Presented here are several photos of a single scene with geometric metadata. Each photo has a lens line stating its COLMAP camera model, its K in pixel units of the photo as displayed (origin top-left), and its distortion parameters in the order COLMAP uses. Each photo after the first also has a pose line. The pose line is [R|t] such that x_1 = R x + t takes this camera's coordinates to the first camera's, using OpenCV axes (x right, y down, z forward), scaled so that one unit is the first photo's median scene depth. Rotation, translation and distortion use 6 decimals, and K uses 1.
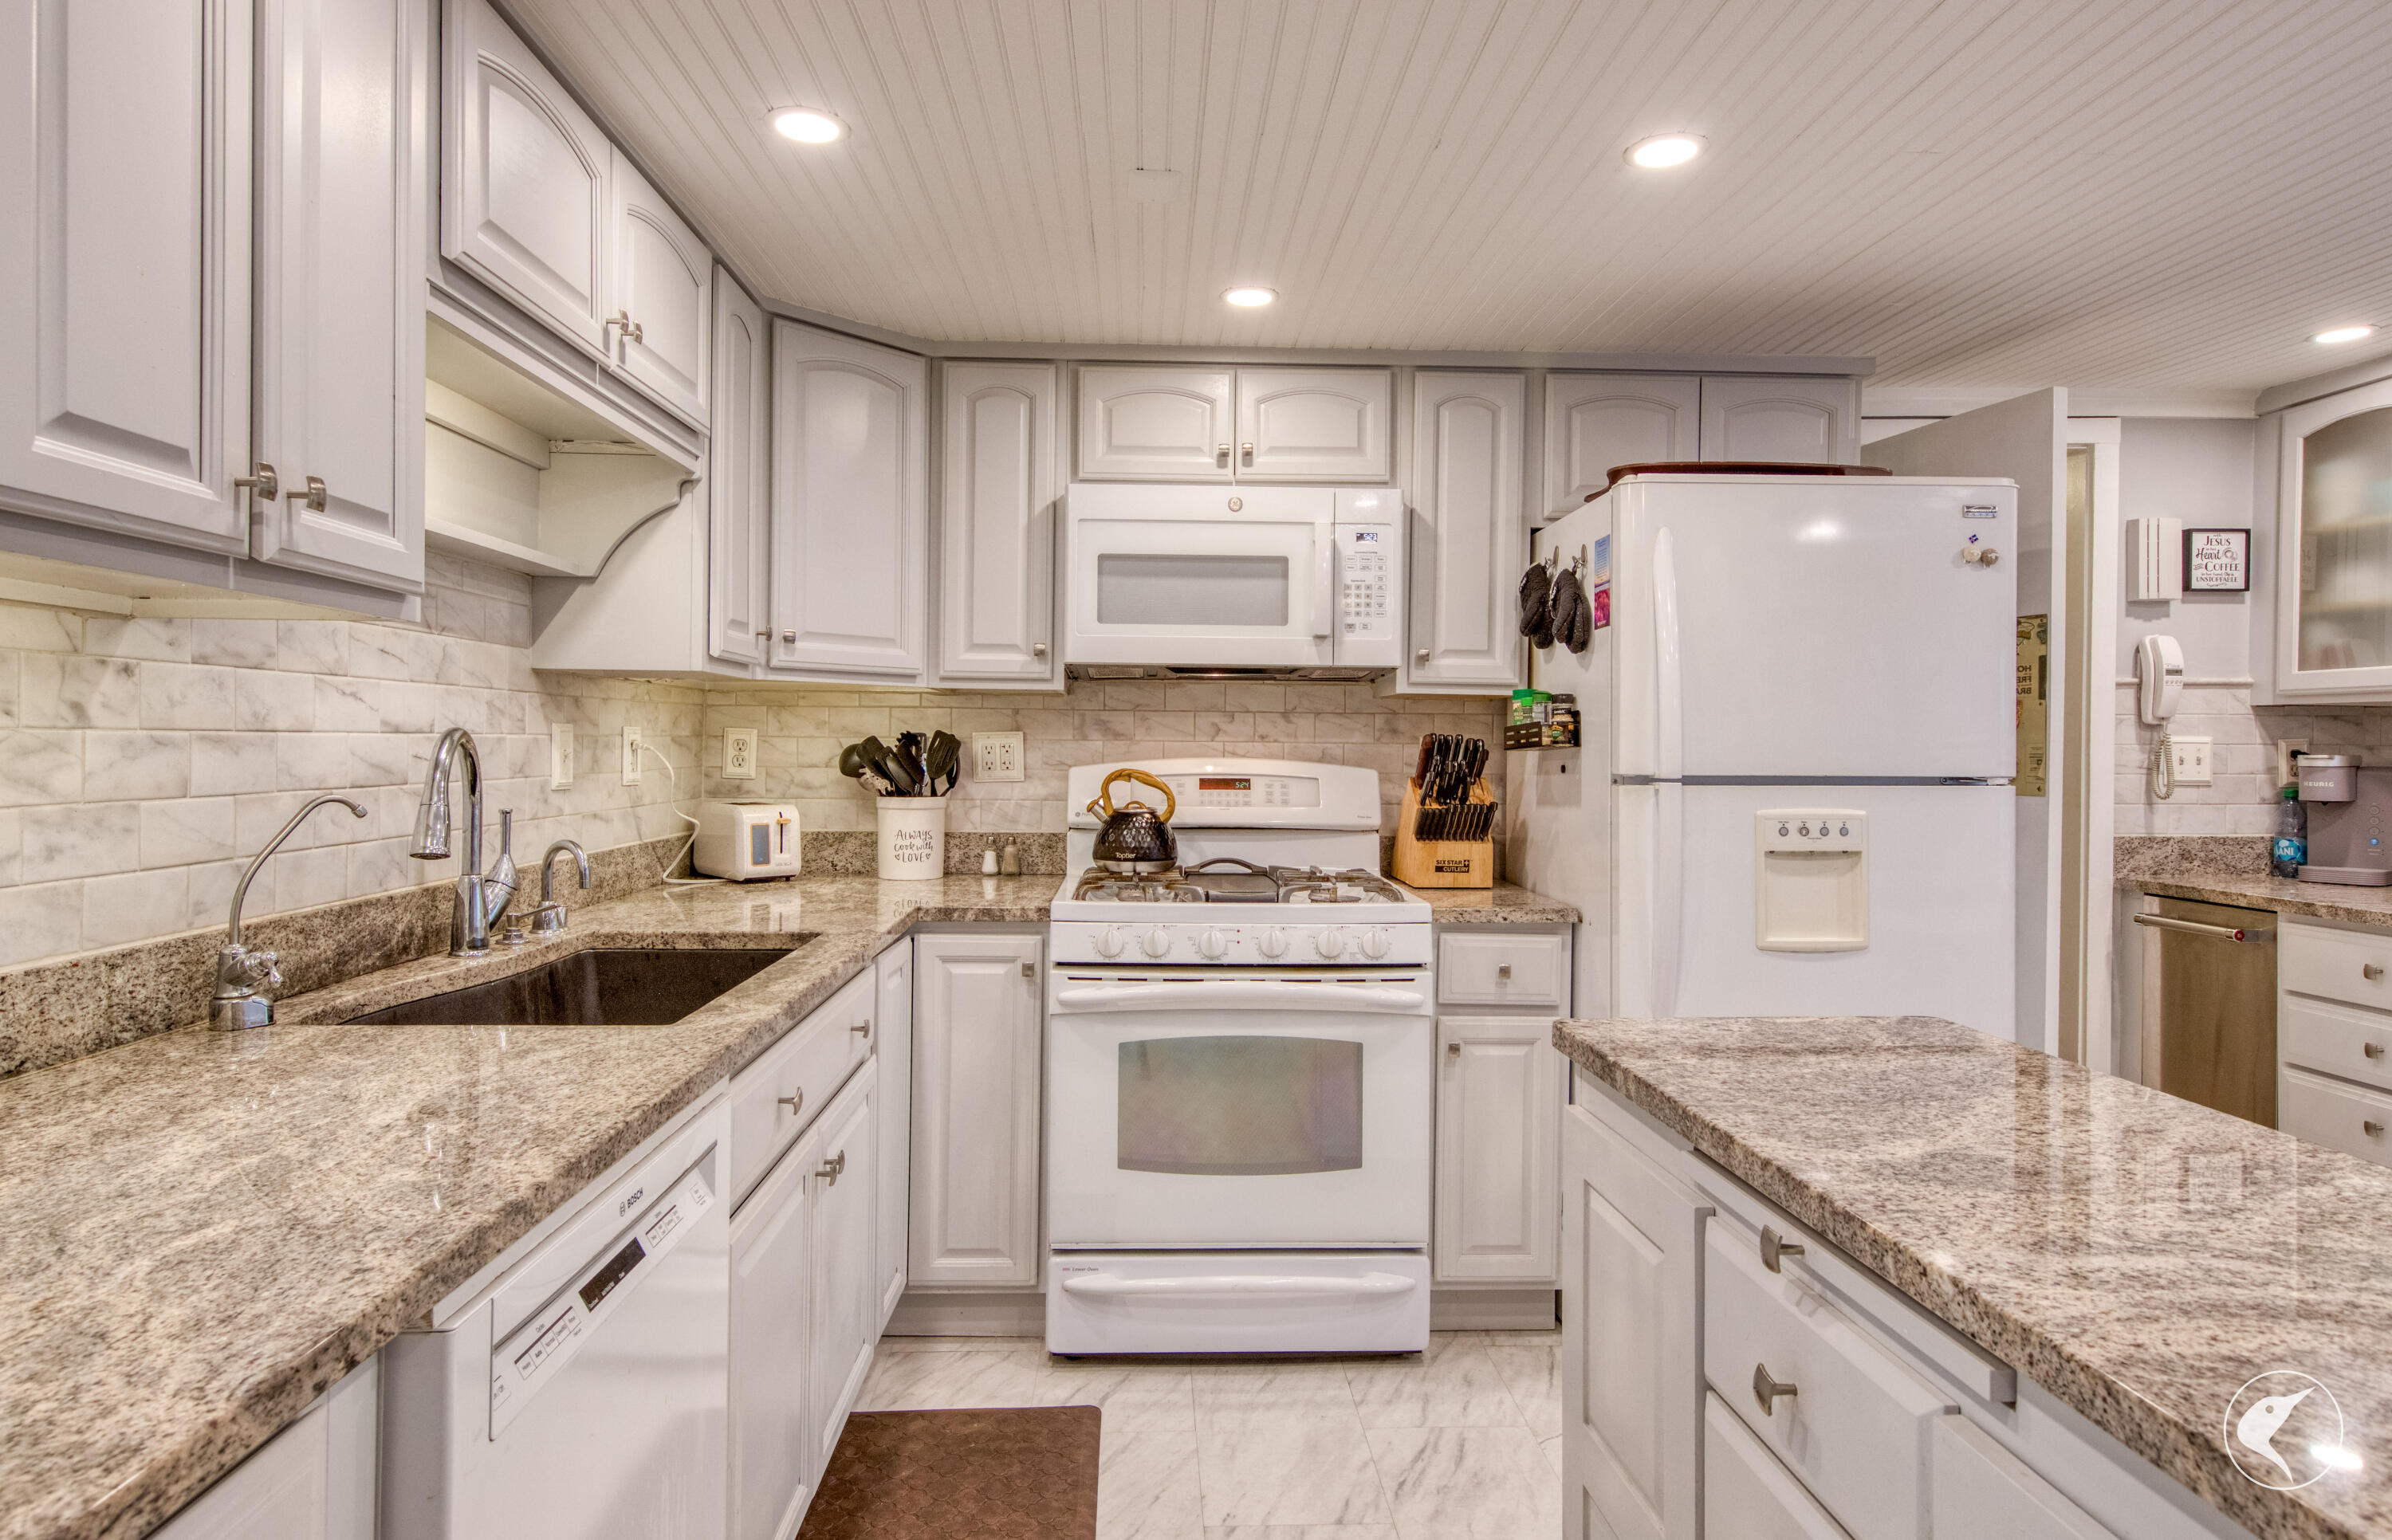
lens RADIAL K [[1342.6, 0, 1198.2], [0, 1342.6, 742.4], [0, 0, 1]] dist [0.014822, -0.001046]
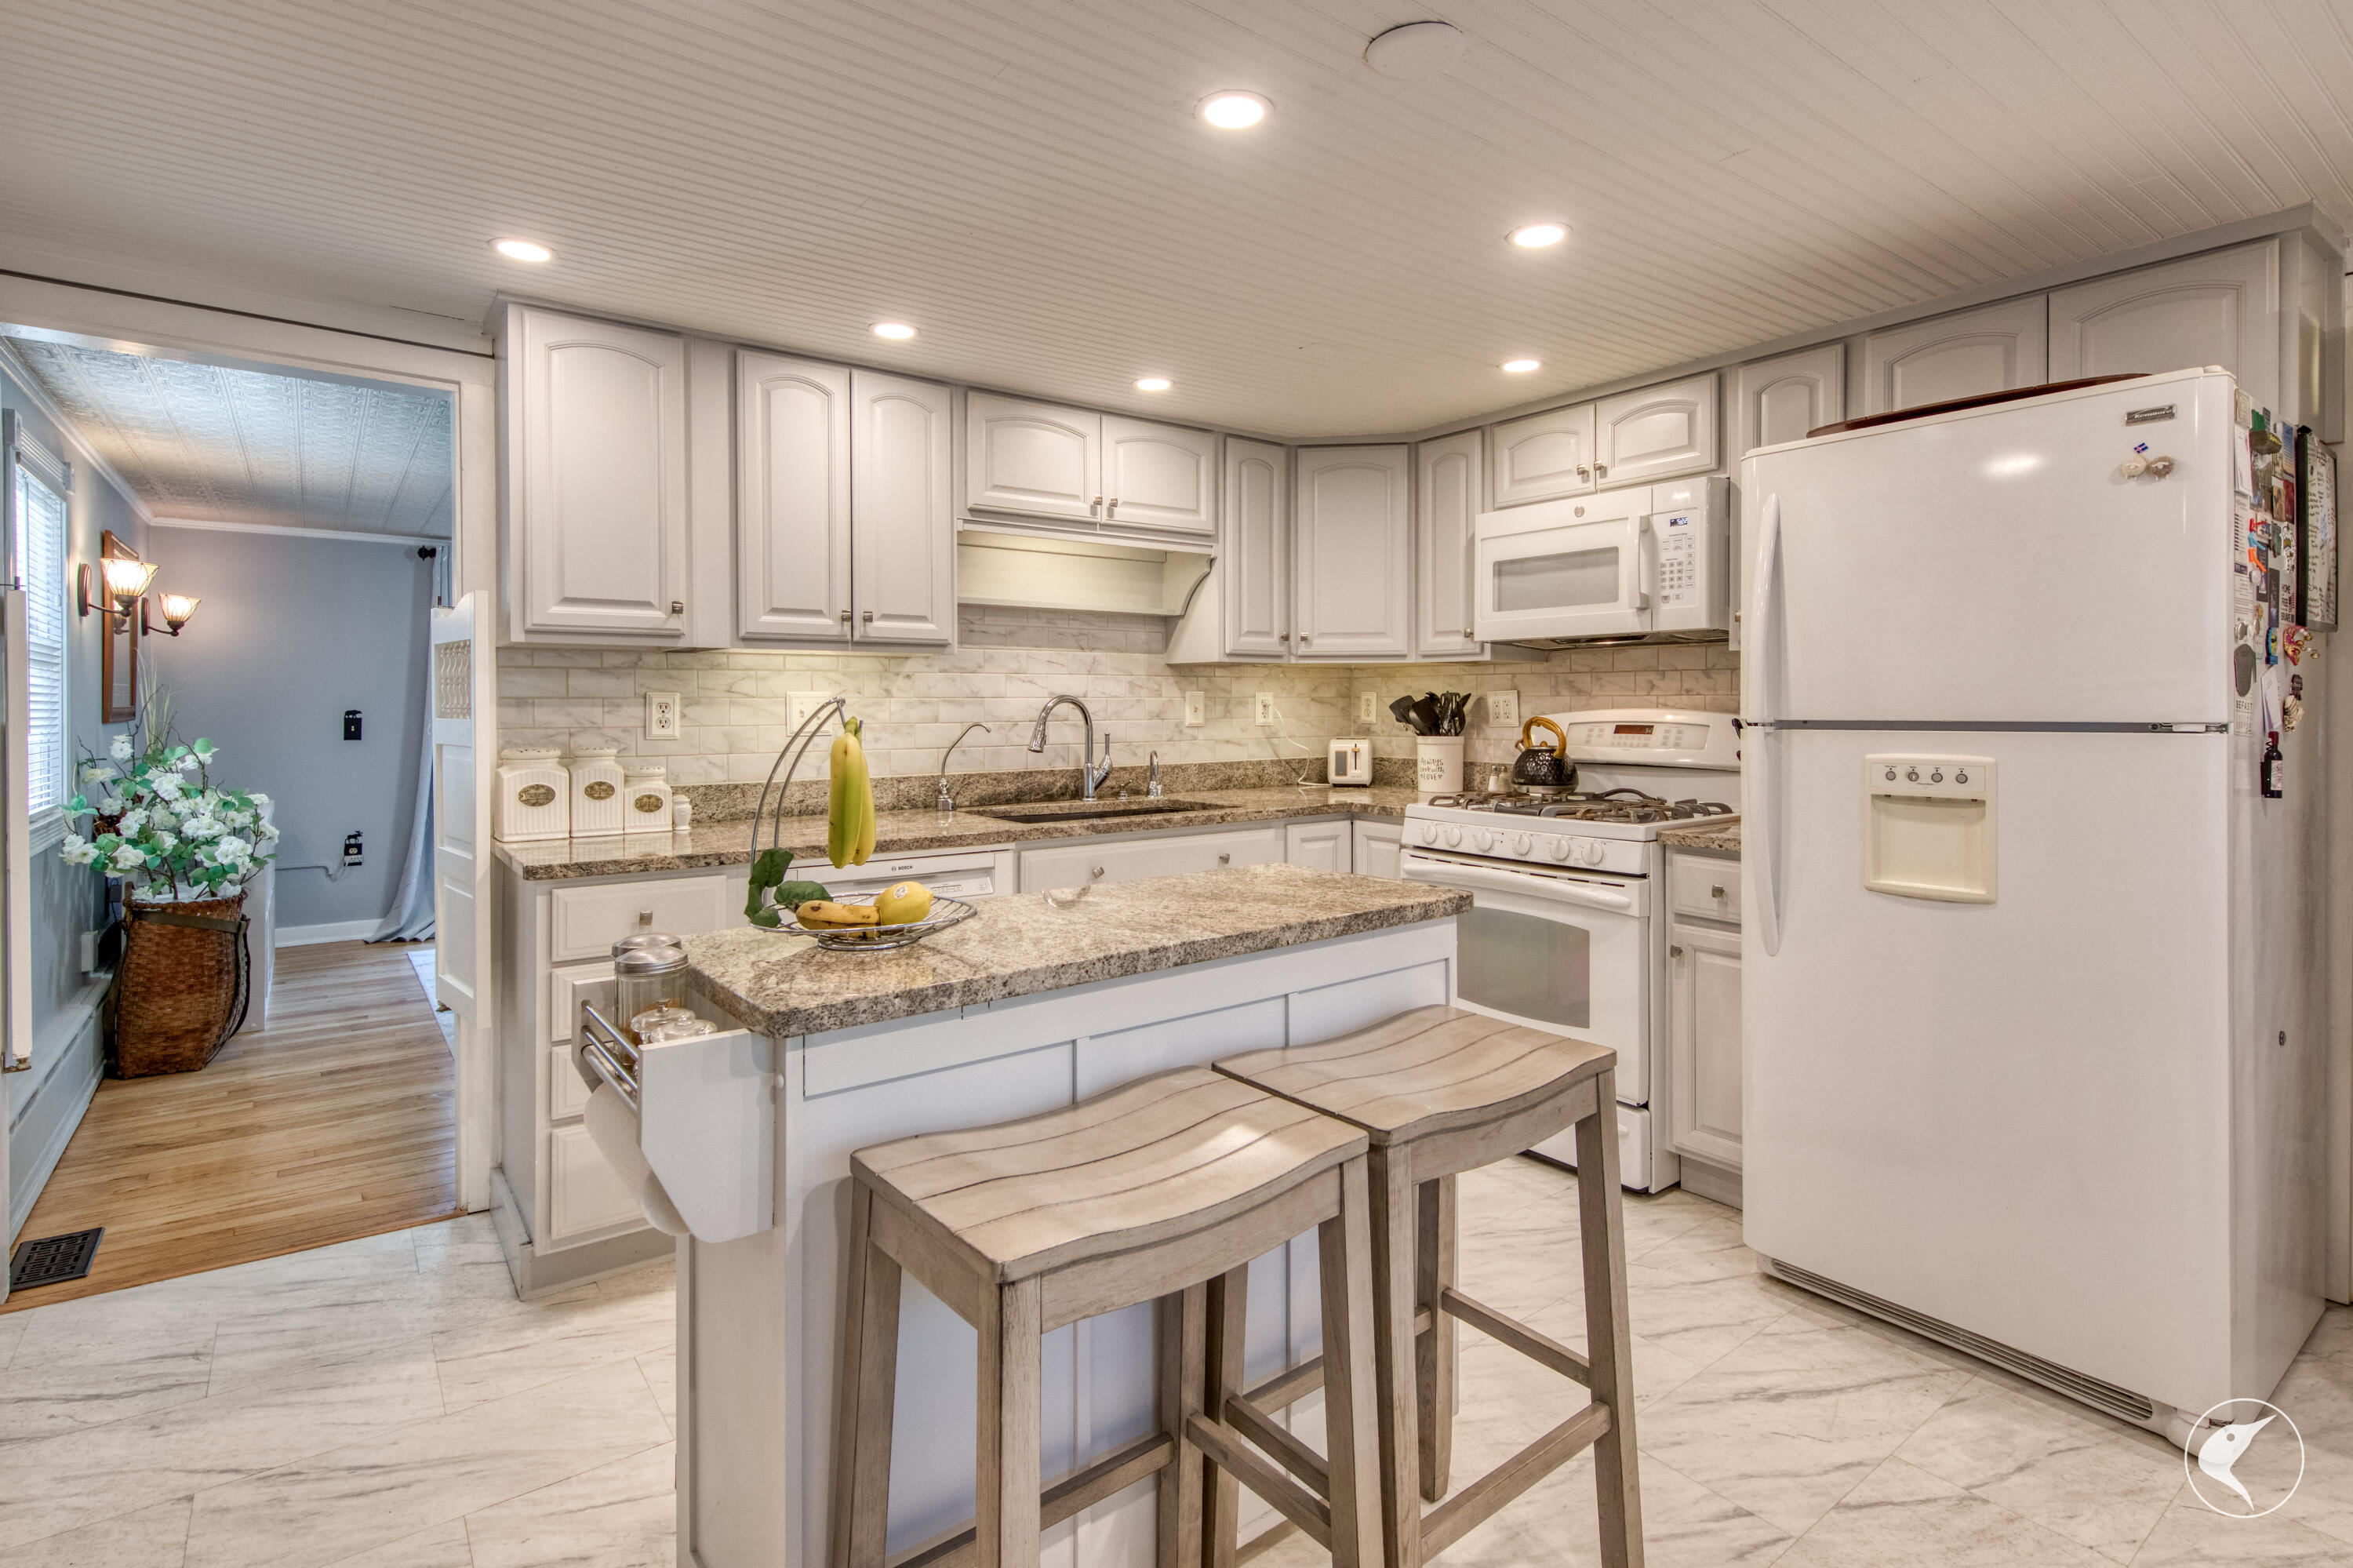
lens RADIAL K [[1136.9, 0, 1175.3], [0, 1136.9, 702.3], [0, 0, 1]] dist [0.000284, -0.000246]
pose [[0.563702, -0.010939, -0.825906, 0.699968], [0.008929, 0.999935, -0.007150, 0.010244], [0.825930, -0.003344, 0.563763, 0.062980]]
